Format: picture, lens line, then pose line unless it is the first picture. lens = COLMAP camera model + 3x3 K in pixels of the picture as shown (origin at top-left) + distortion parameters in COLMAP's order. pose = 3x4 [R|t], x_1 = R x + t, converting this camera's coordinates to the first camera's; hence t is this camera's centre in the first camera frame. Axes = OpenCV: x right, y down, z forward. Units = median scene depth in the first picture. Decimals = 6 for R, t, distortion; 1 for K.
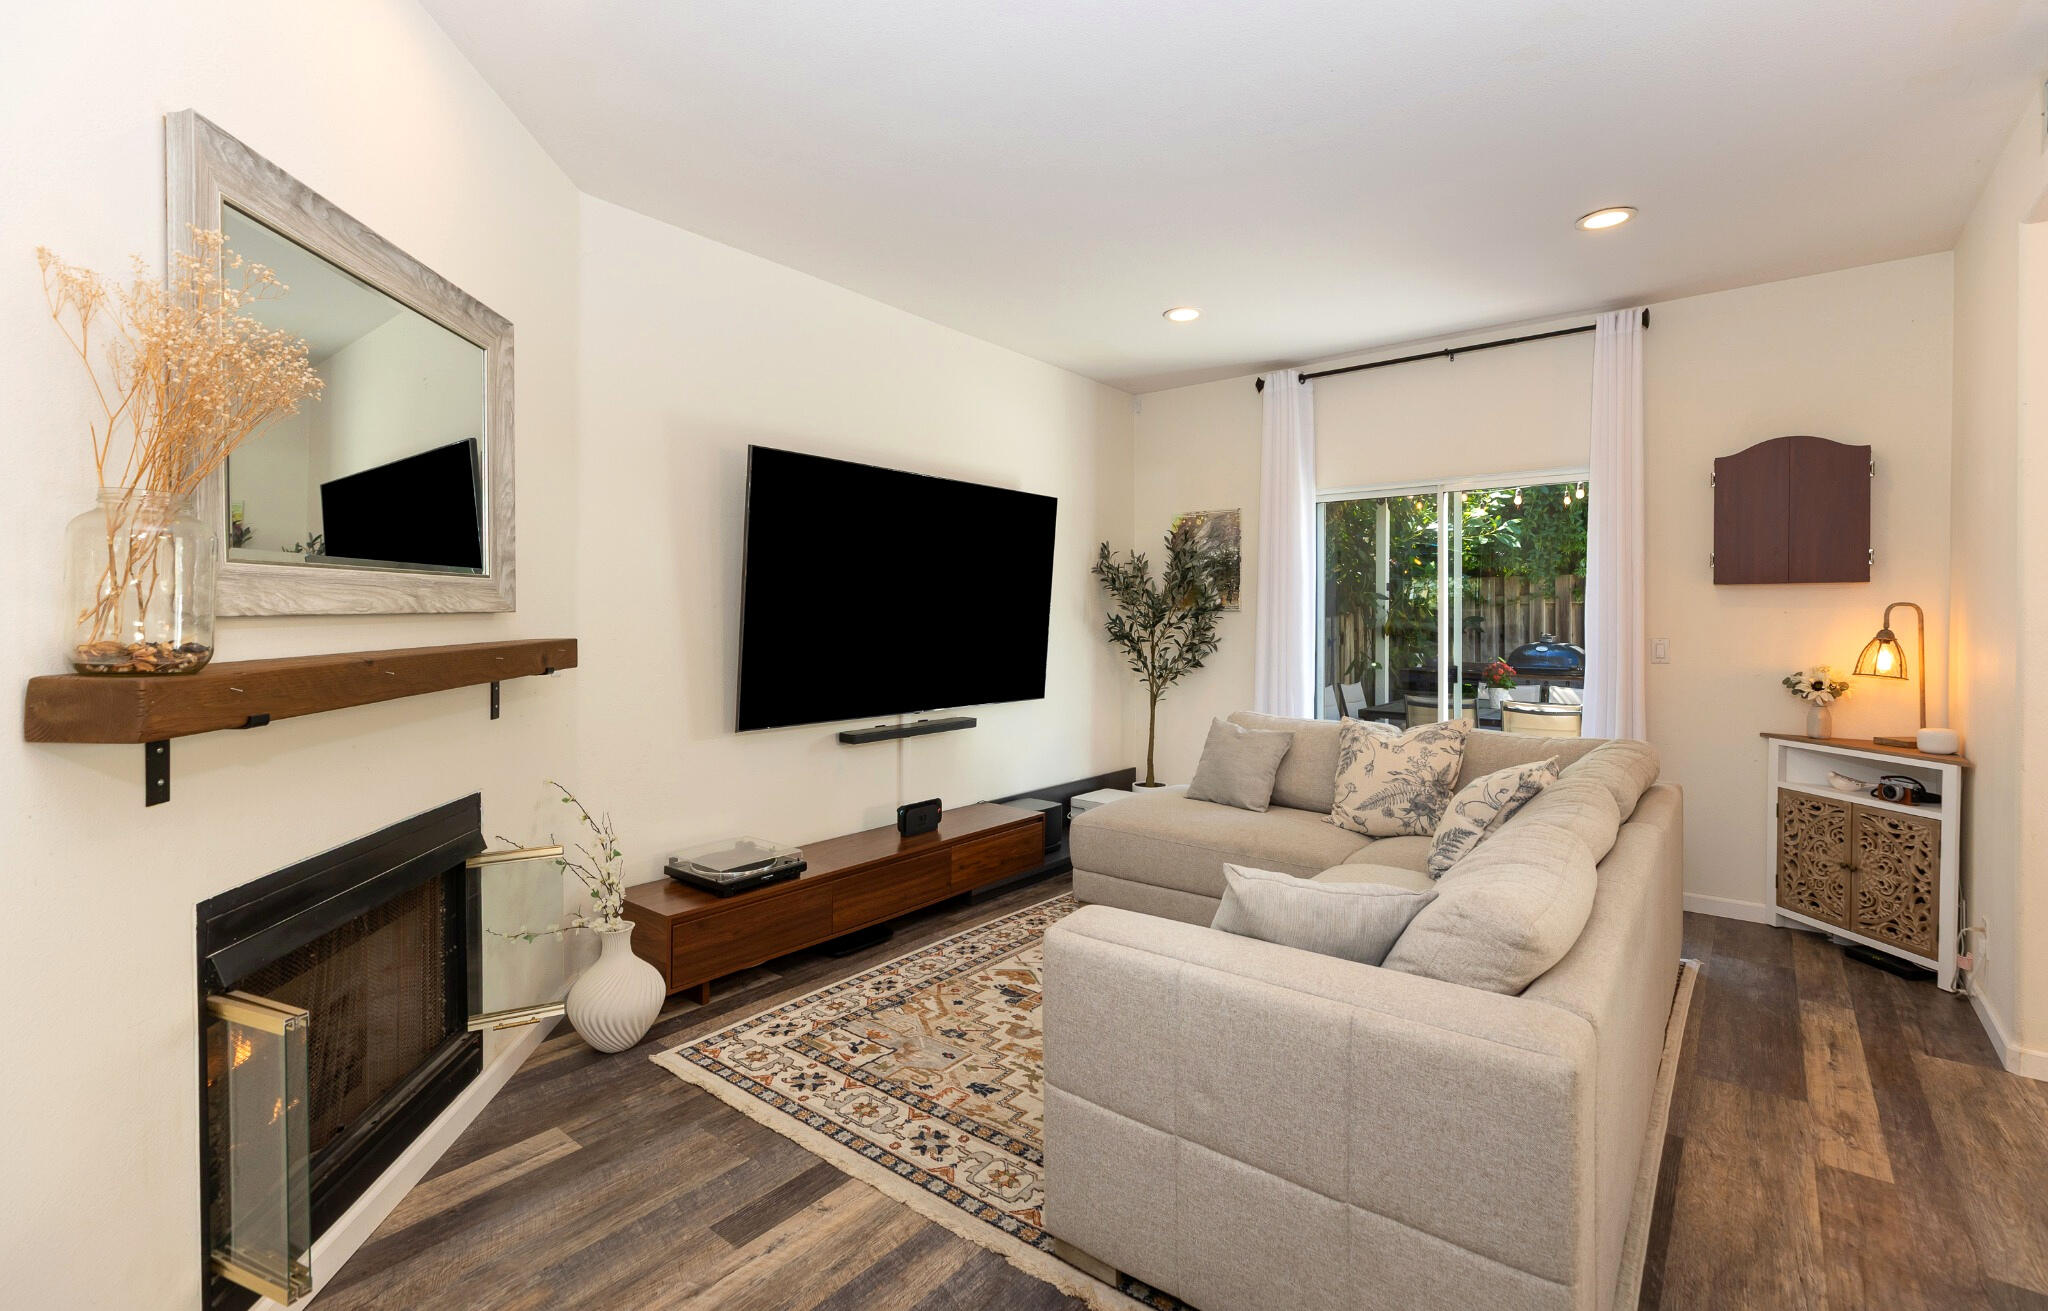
lens RADIAL K [[921.4, 0, 1024.2], [0, 921.4, 636.1], [0, 0, 1]] dist [0.014947, 0.000016]
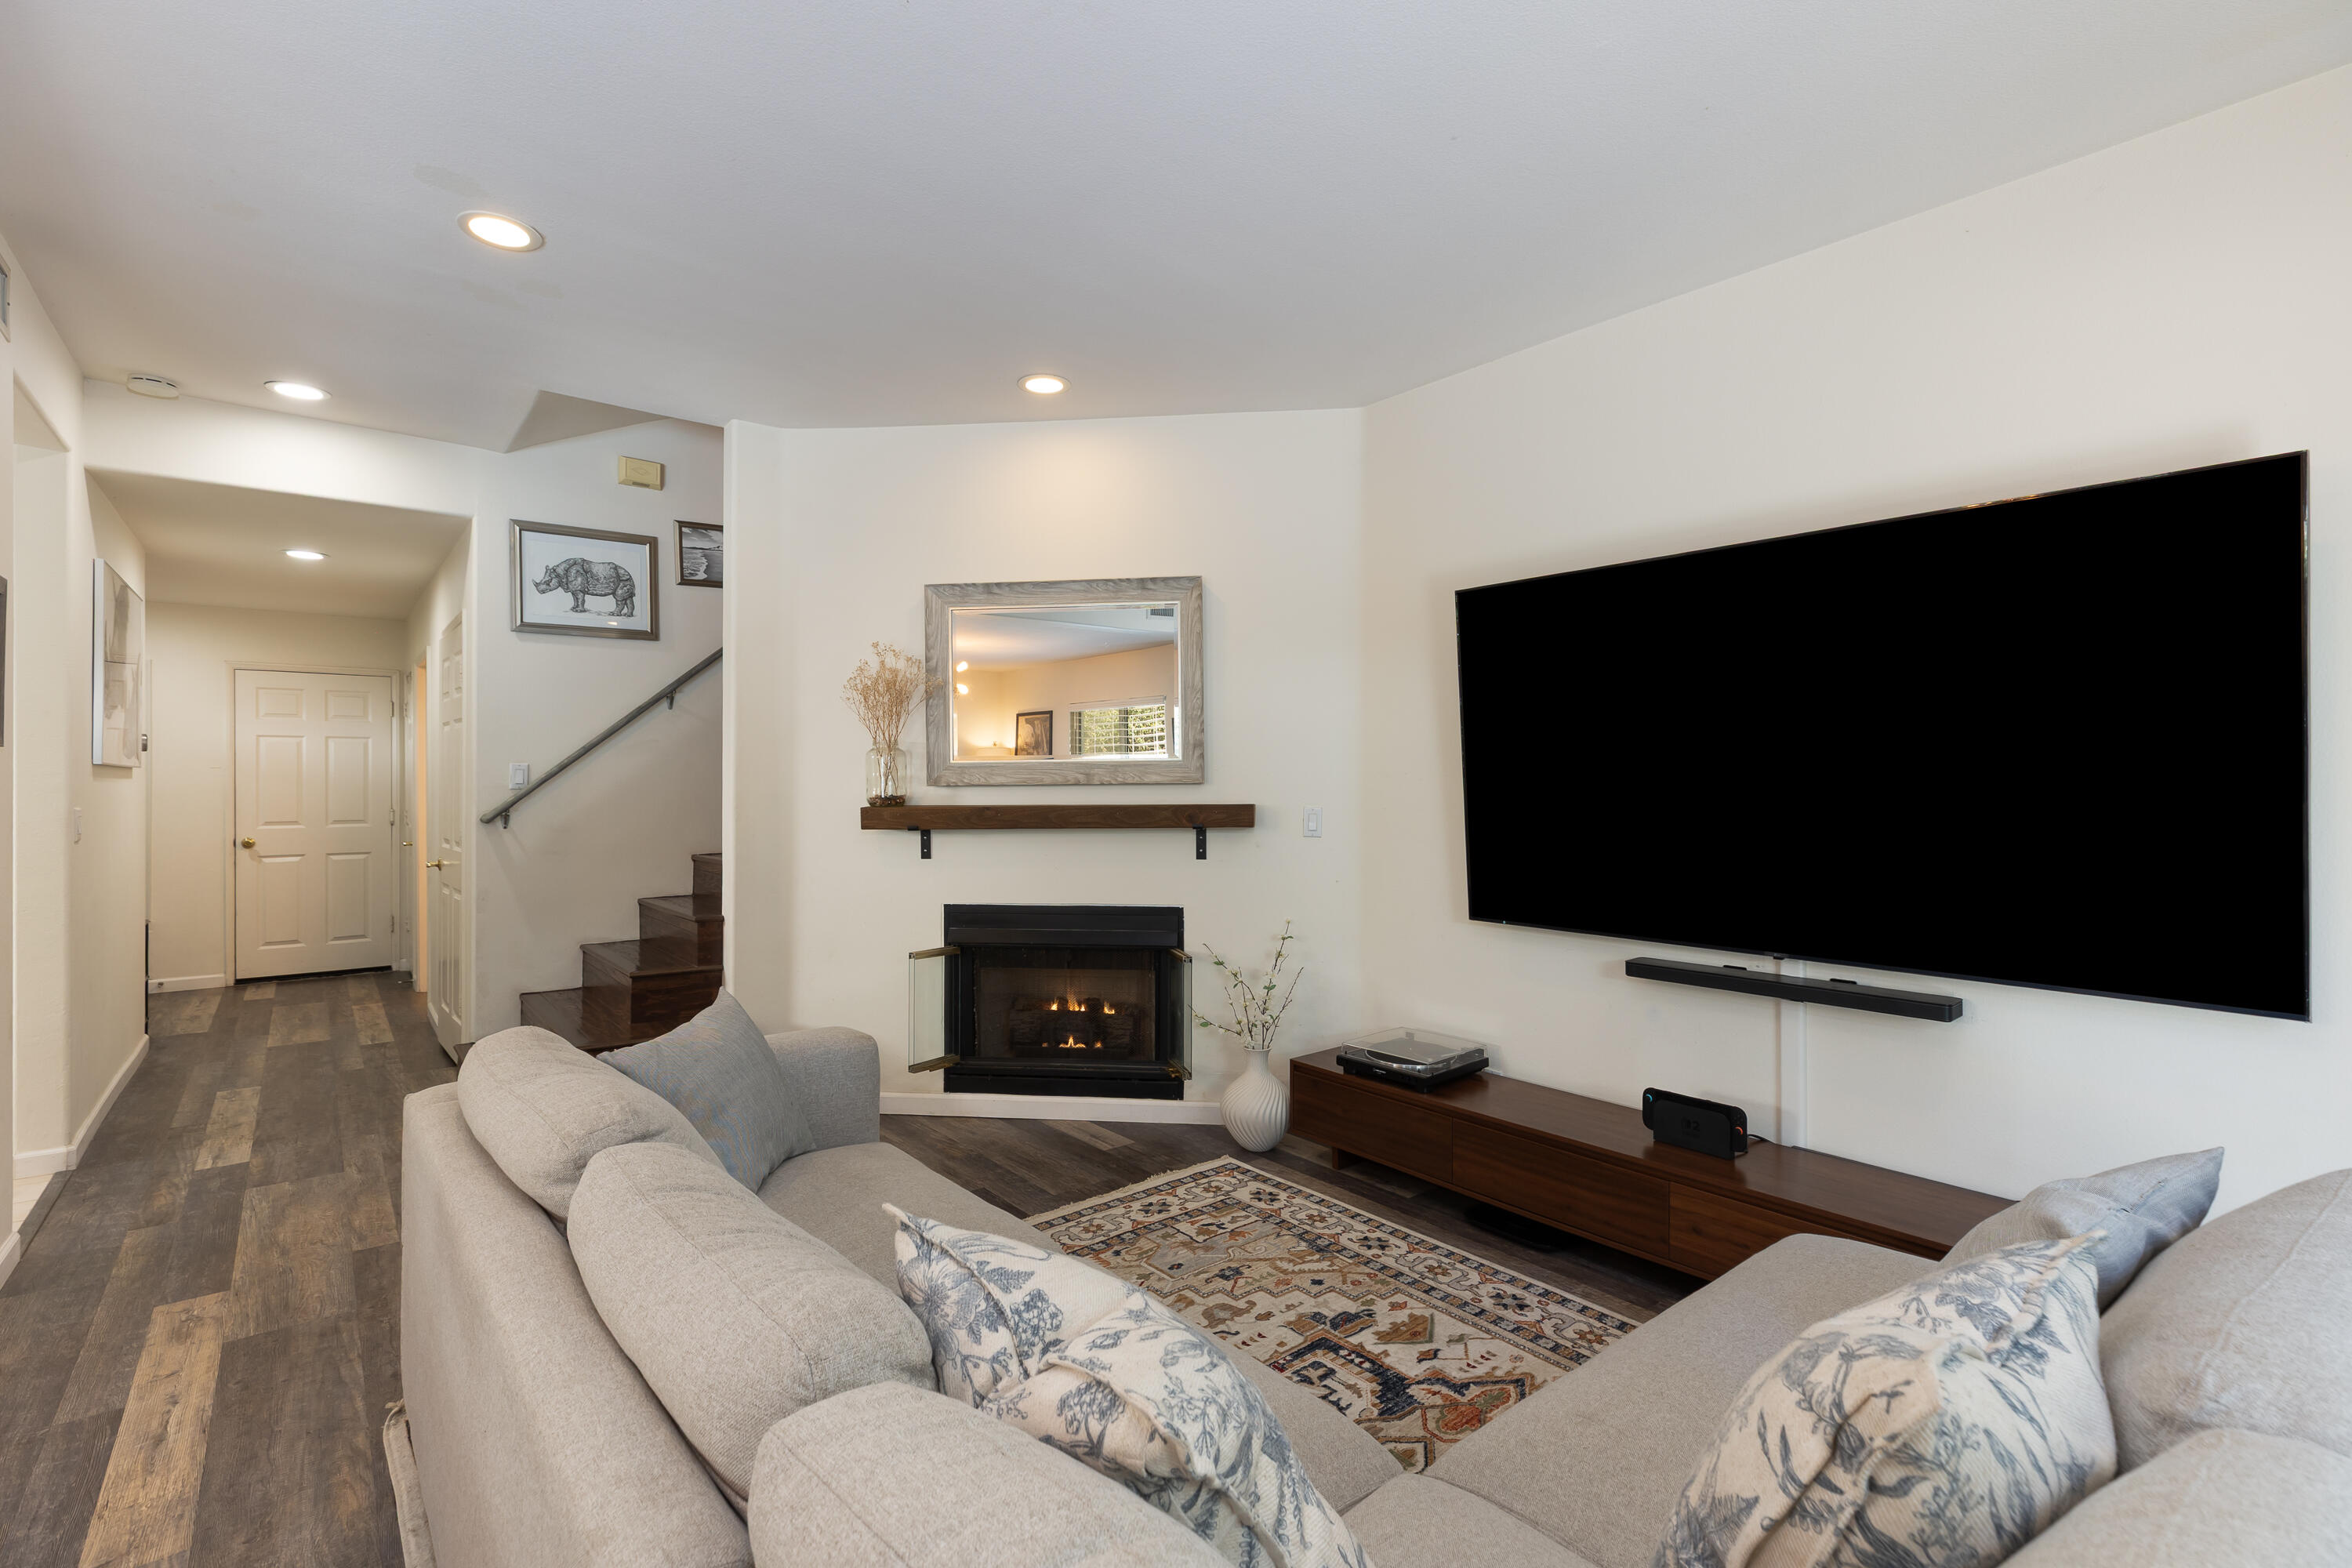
lens RADIAL K [[1074.3, 0, 1176.9], [0, 1074.3, 784.6], [0, 0, 1]] dist [0.002829, -0.000187]
pose [[-0.214993, -0.002622, -0.976612, 0.900056], [-0.024489, 0.999696, 0.002707, -0.023439], [0.976309, 0.024498, -0.214992, 1.145427]]
